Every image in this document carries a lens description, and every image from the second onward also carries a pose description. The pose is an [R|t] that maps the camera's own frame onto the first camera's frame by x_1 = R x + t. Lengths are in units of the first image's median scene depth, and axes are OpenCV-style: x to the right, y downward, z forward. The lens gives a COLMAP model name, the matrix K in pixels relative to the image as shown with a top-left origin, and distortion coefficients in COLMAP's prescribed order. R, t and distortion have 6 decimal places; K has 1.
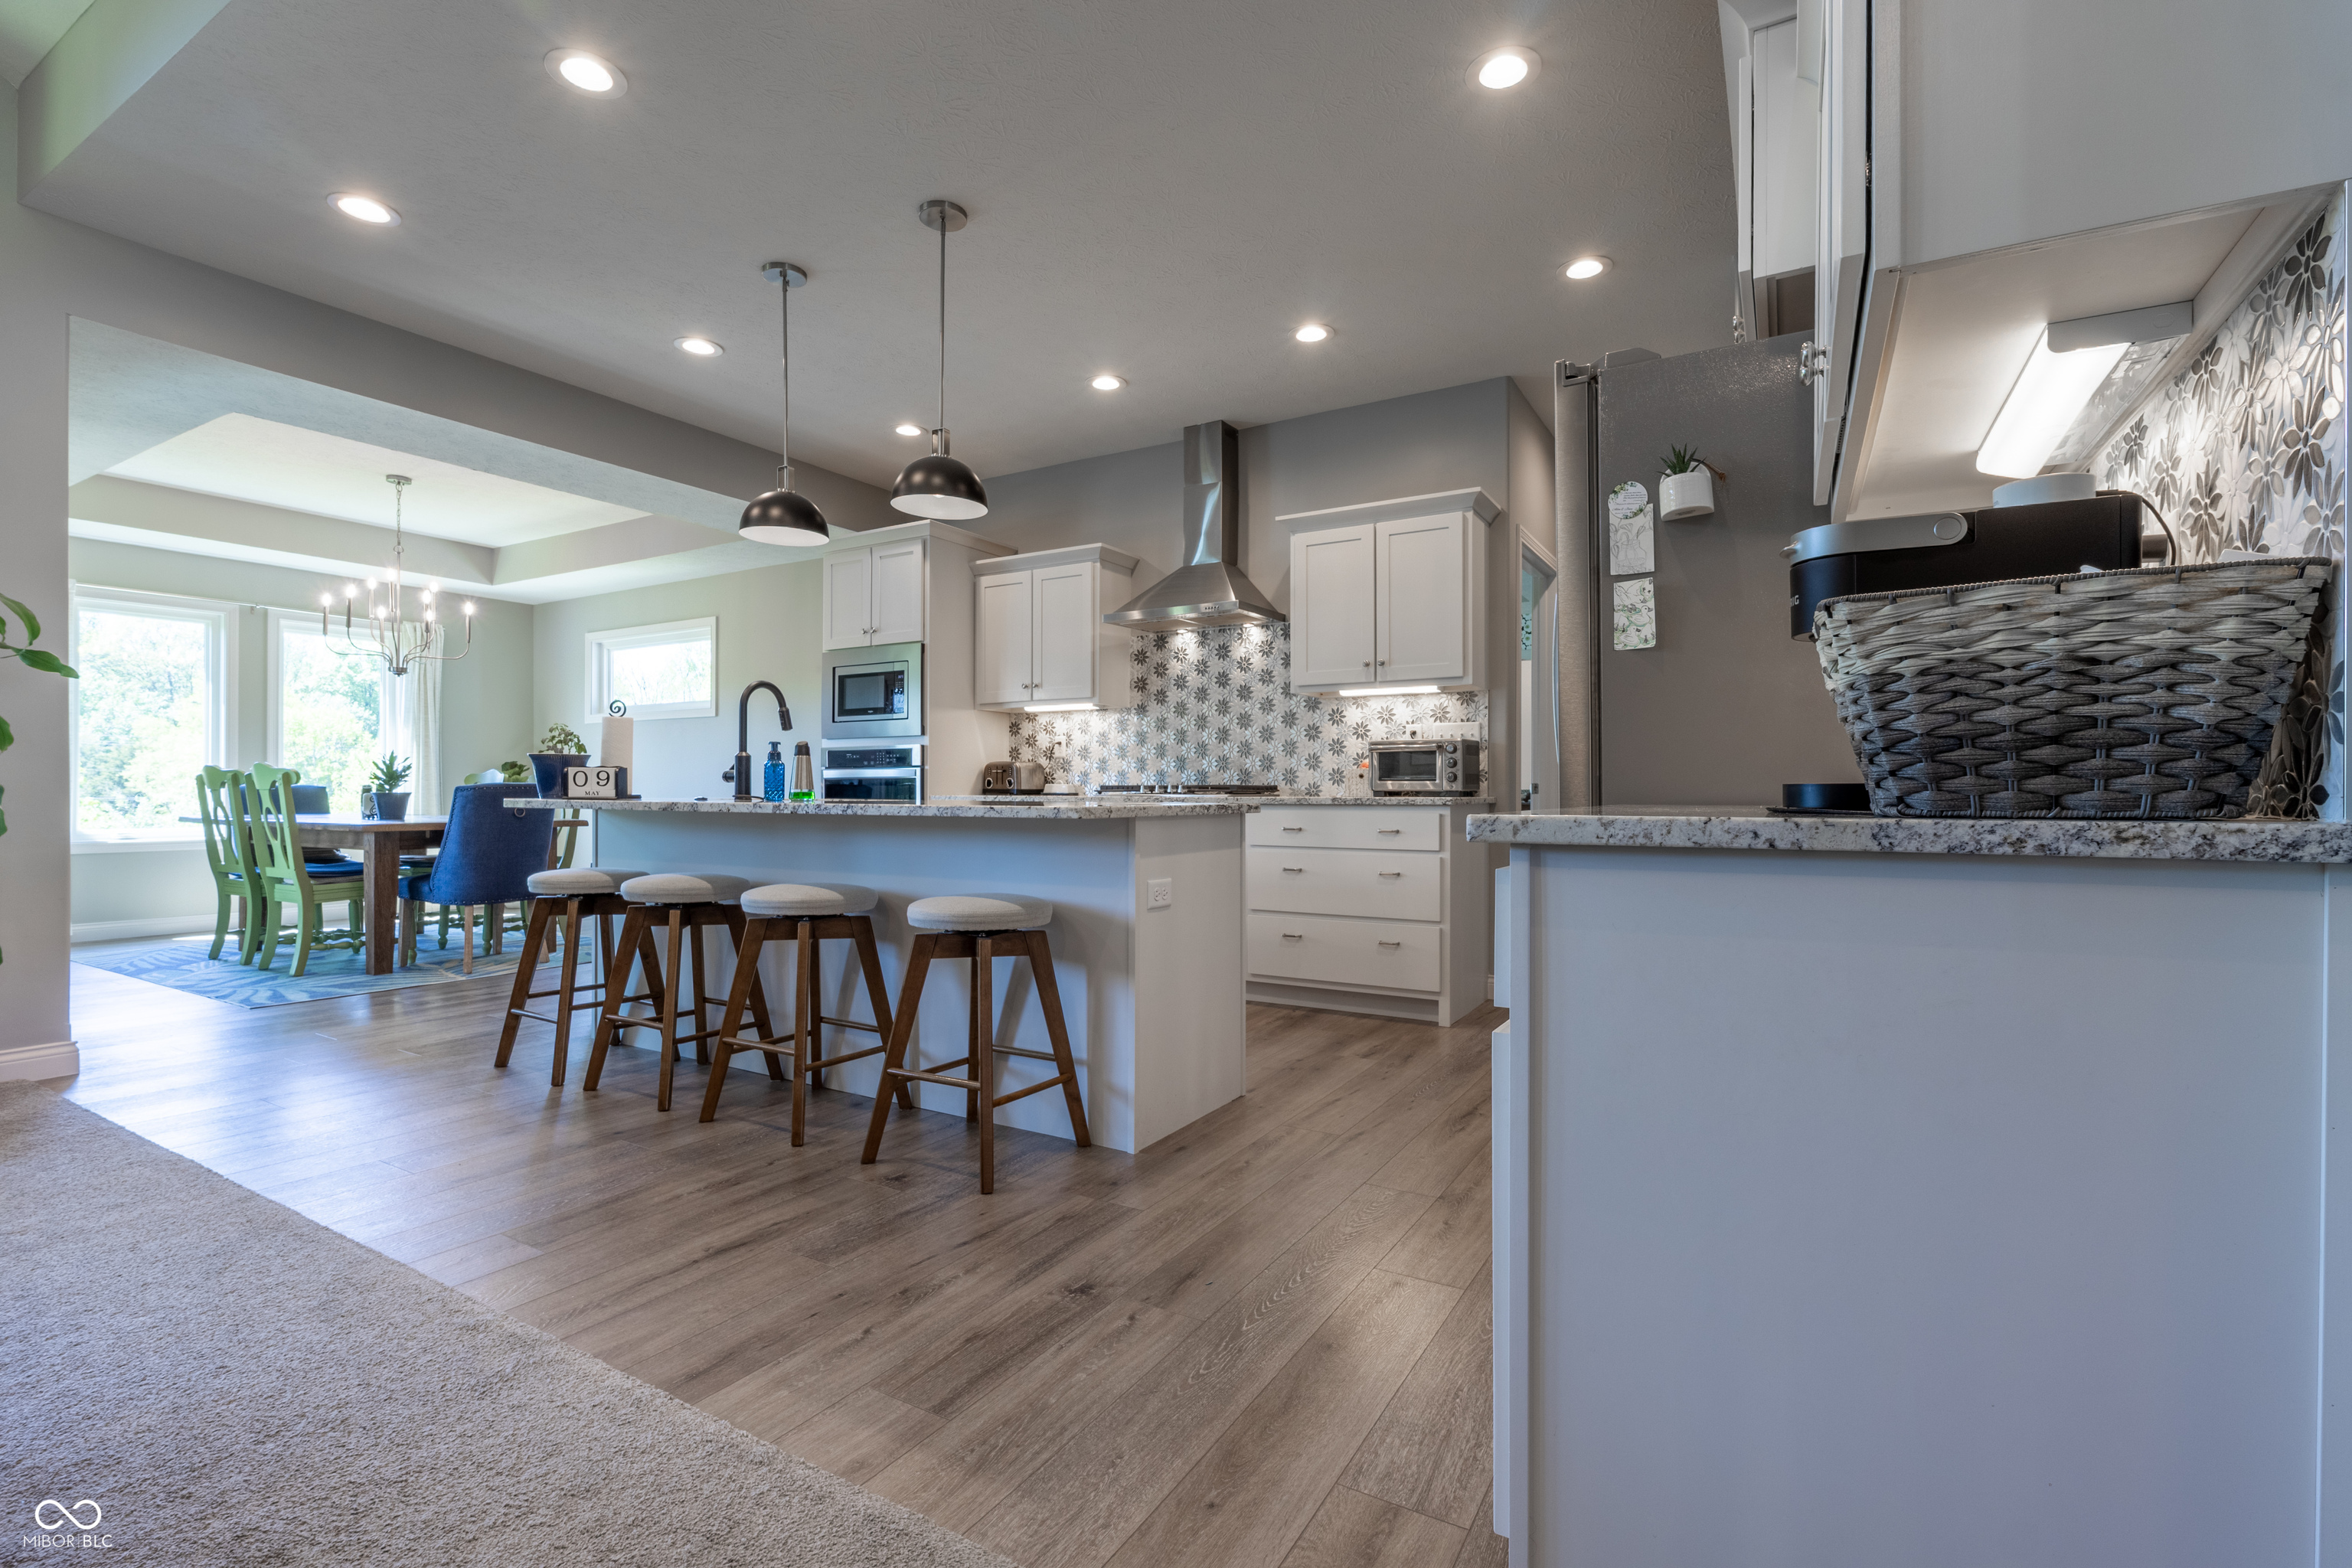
lens RADIAL K [[1041.5, 0, 1183.5], [0, 1041.5, 797.1], [0, 0, 1]] dist [-0.000201, 0.000145]
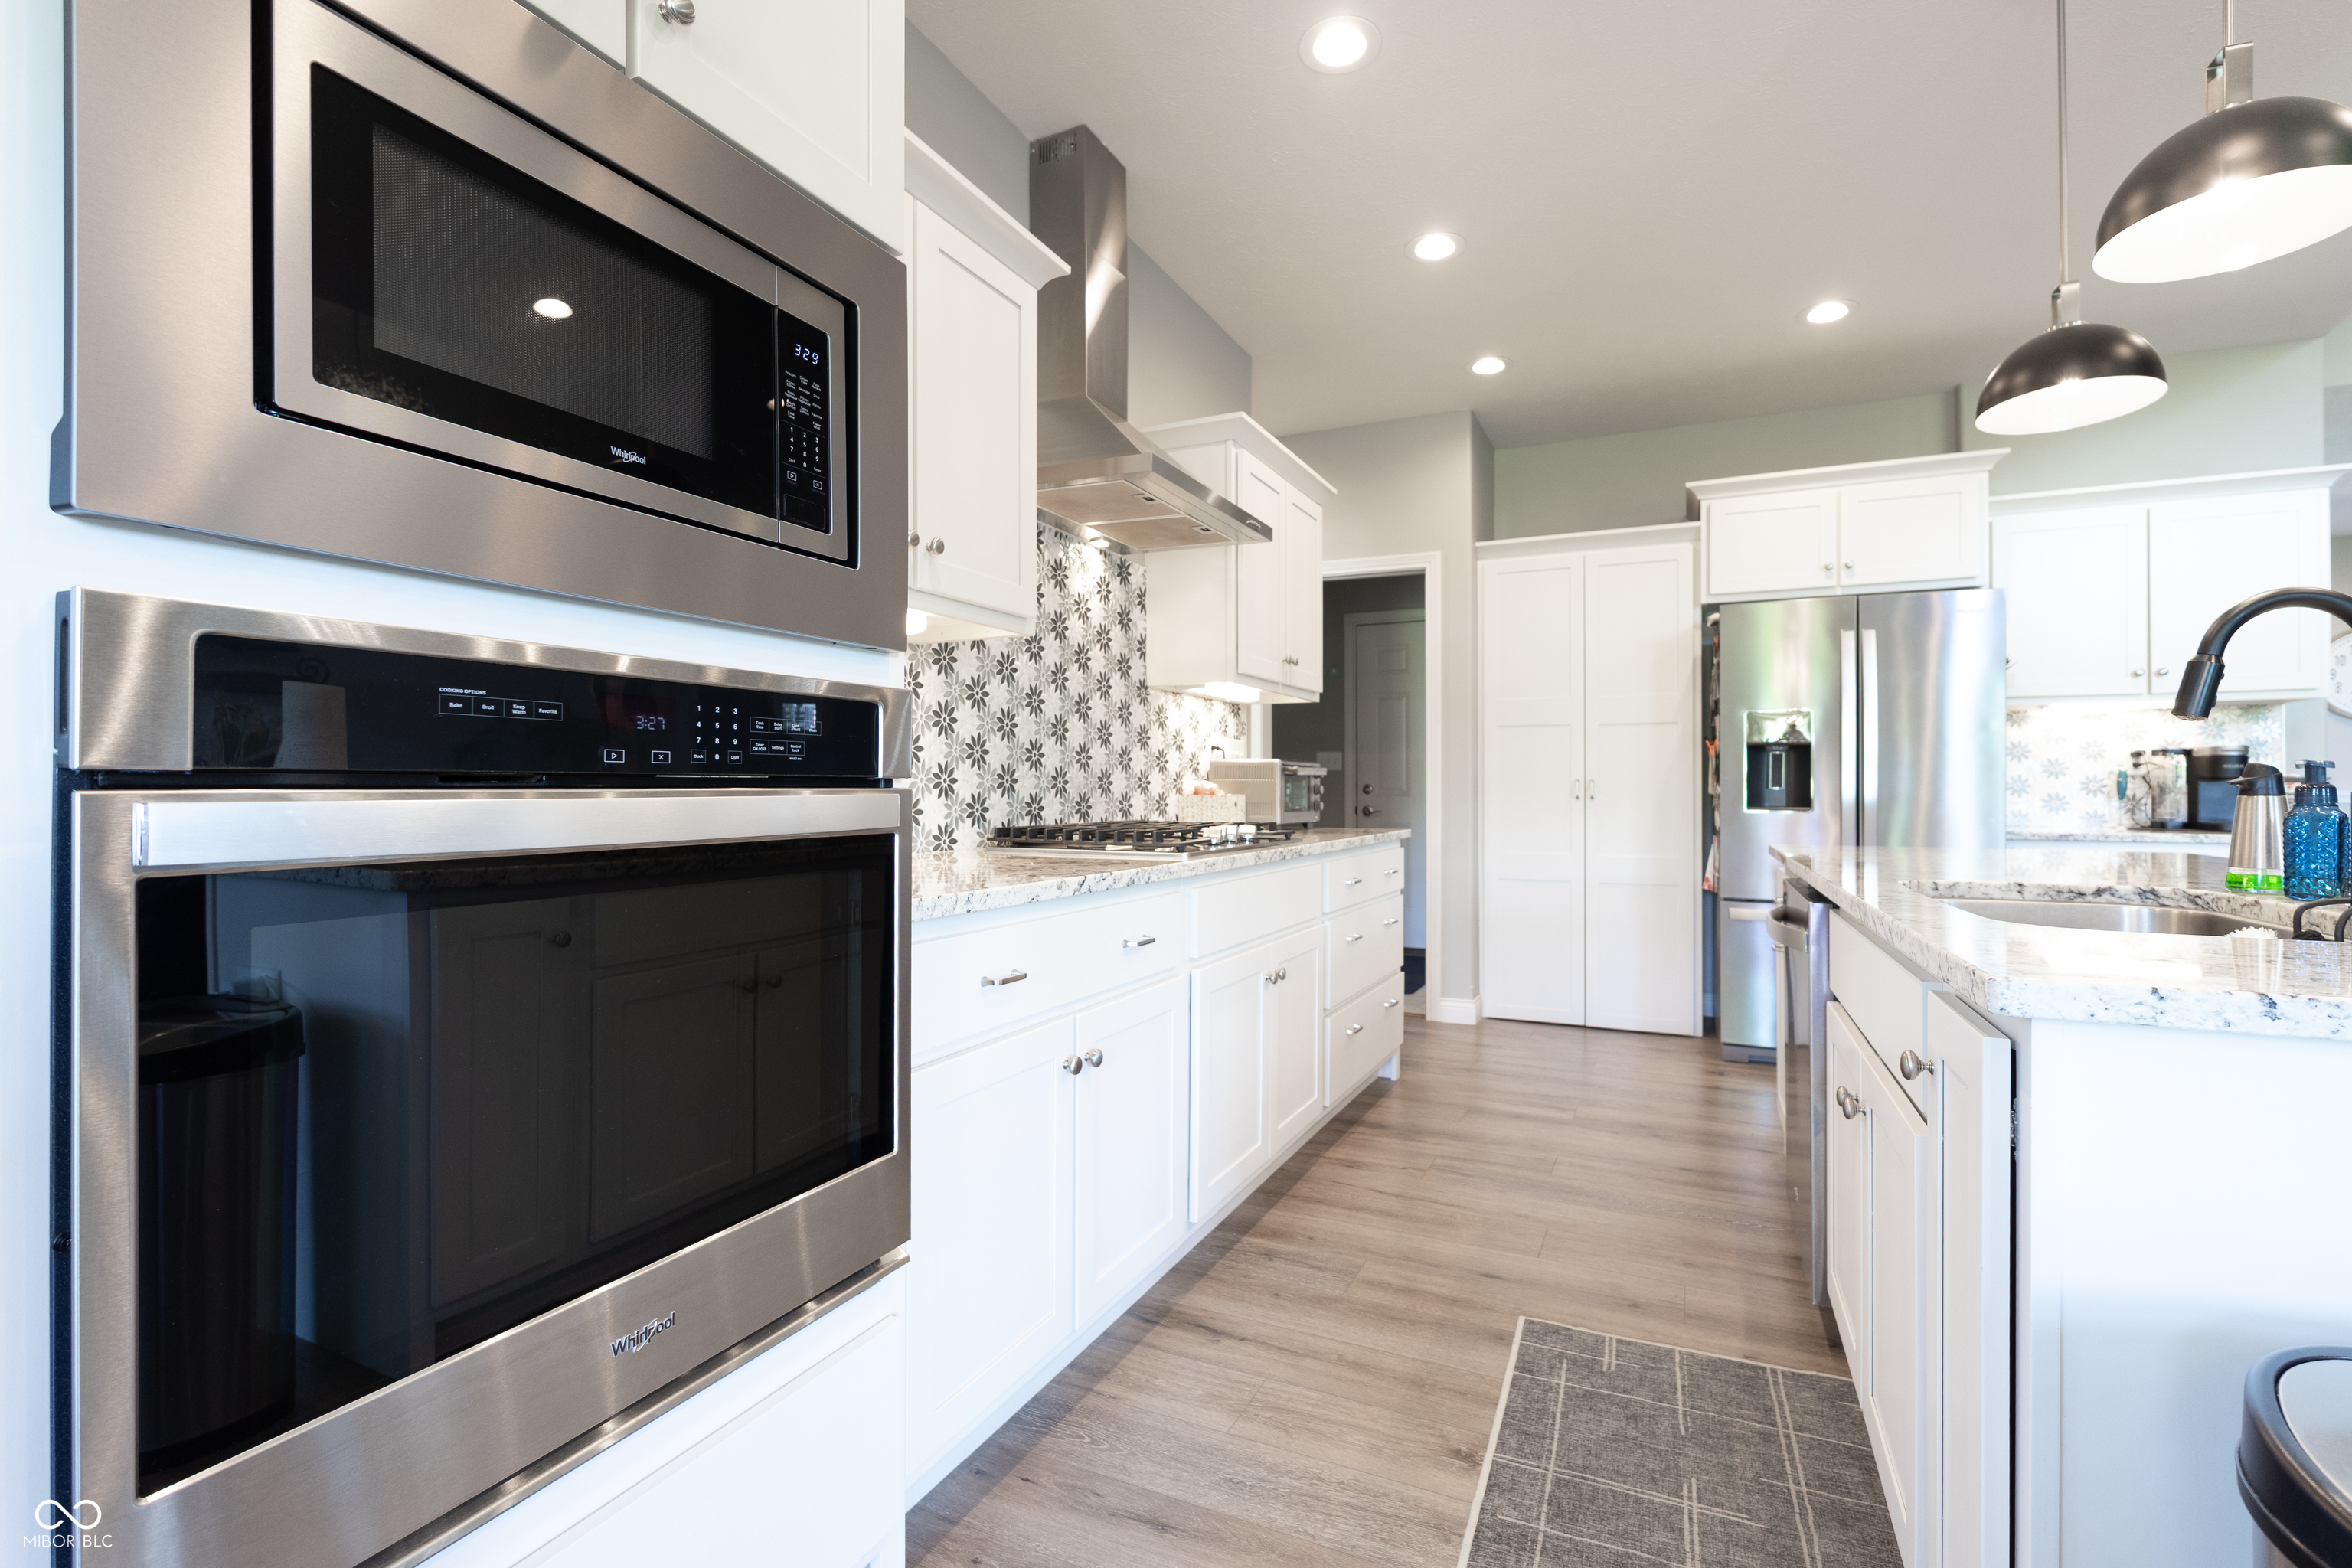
lens RADIAL K [[1072.0, 0, 1203.0], [0, 1072.0, 790.3], [0, 0, 1]] dist [0.002612, -0.000087]
pose [[-0.100558, -0.004457, 0.994921, -0.536545], [-0.000597, 0.999990, 0.004419, -0.031347], [-0.994931, -0.000150, -0.100560, 1.007231]]
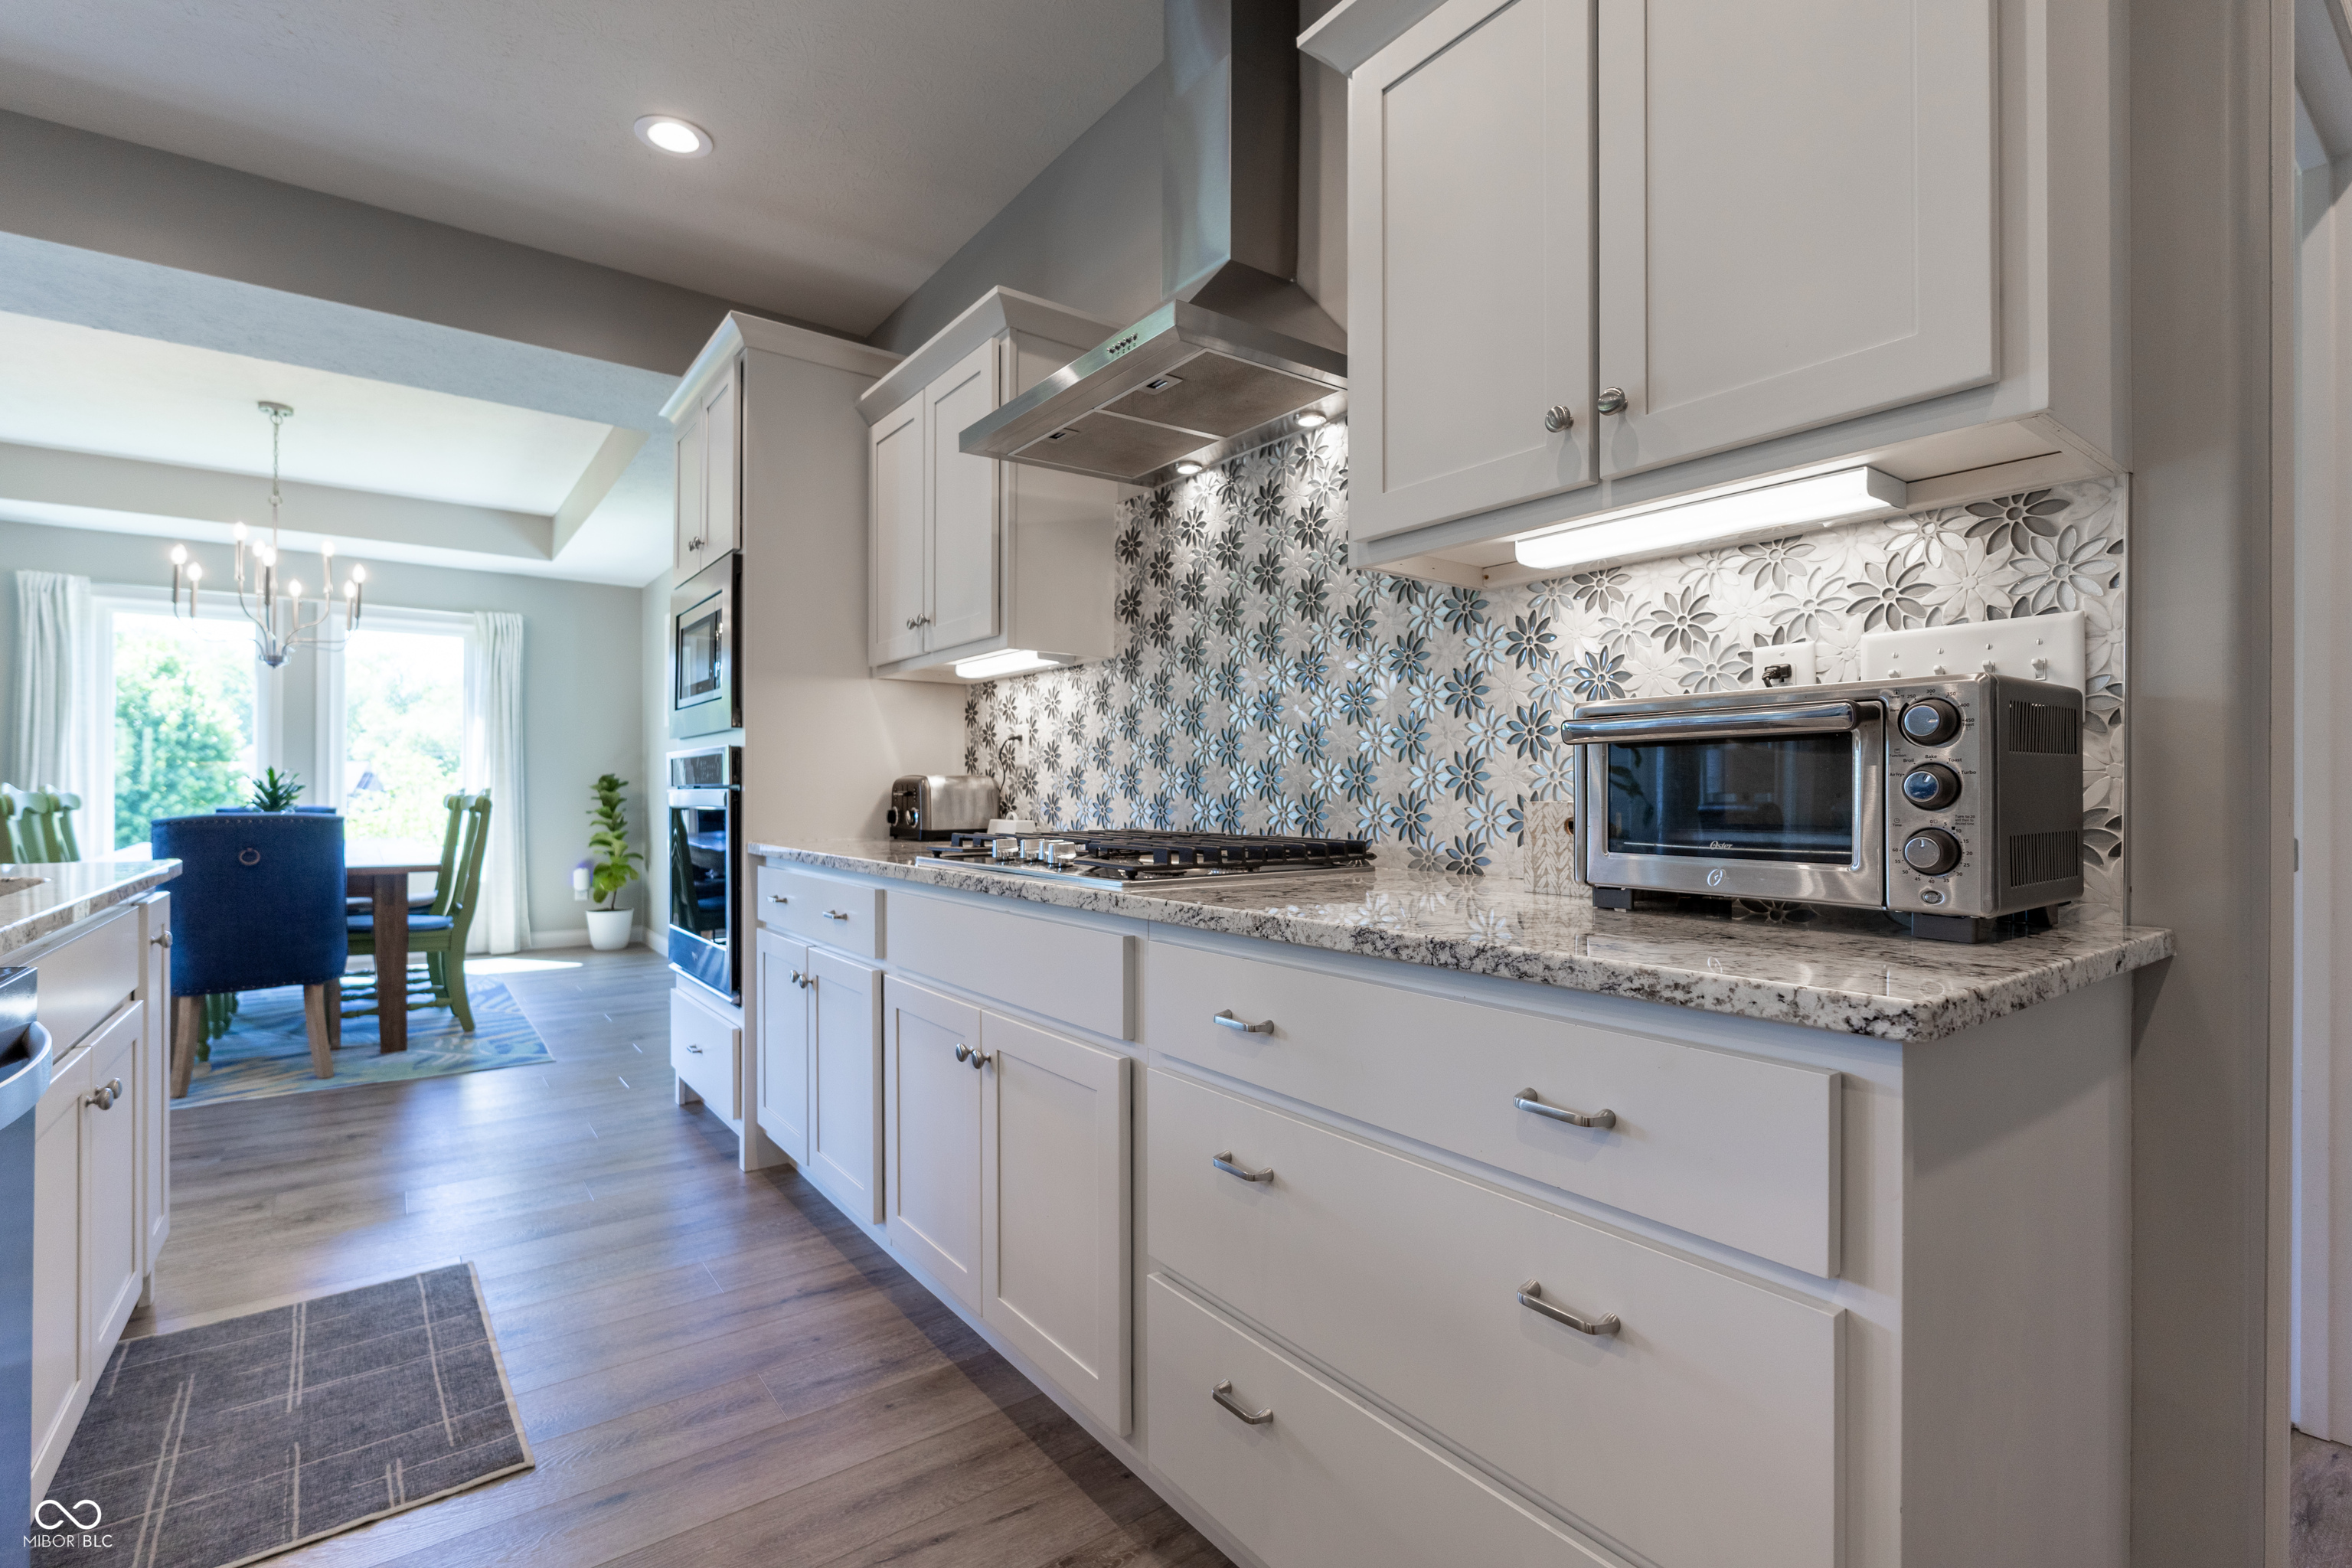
lens RADIAL K [[1059.2, 0, 1172.4], [0, 1059.2, 794.3], [0, 0, 1]] dist [0.003559, -0.000578]
pose [[0.920584, -0.001367, -0.390542, 0.168398], [0.001131, 0.999999, -0.000834, -0.026791], [0.390543, 0.000326, 0.920585, 0.622391]]
